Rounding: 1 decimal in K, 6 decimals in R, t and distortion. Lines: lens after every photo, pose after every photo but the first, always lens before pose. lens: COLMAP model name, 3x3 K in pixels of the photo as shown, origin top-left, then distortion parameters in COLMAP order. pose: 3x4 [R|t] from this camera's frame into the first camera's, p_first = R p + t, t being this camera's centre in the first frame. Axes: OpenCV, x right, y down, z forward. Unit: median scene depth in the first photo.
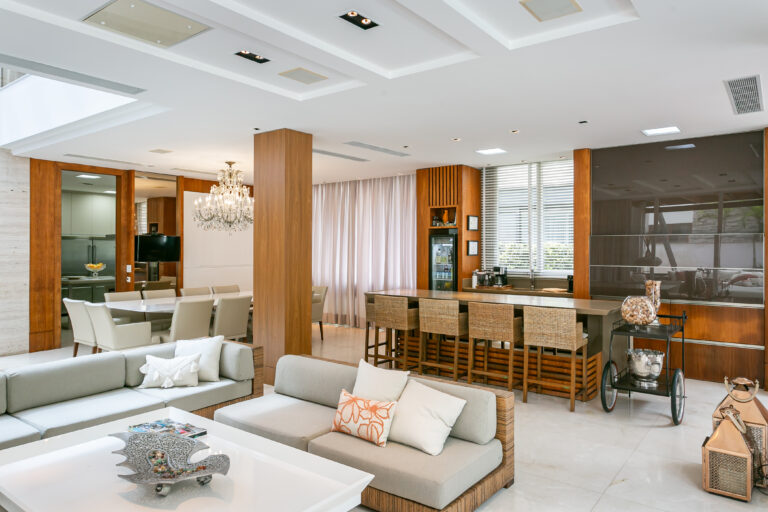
lens RADIAL K [[530.1, 0, 382.1], [0, 530.1, 253.2], [0, 0, 1]] dist [-0.004007, 0.008489]
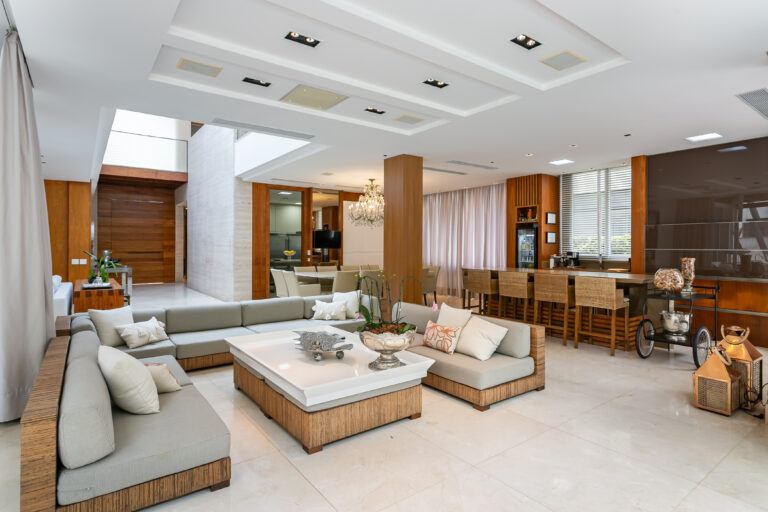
lens RADIAL K [[414.3, 0, 385.4], [0, 414.3, 253.9], [0, 0, 1]] dist [0.006892, 0.002296]
pose [[0.962849, 0.004299, -0.270005, 0.082709], [-0.001902, 0.999956, 0.009136, 0.032401], [0.270032, -0.008283, 0.962816, -0.131683]]
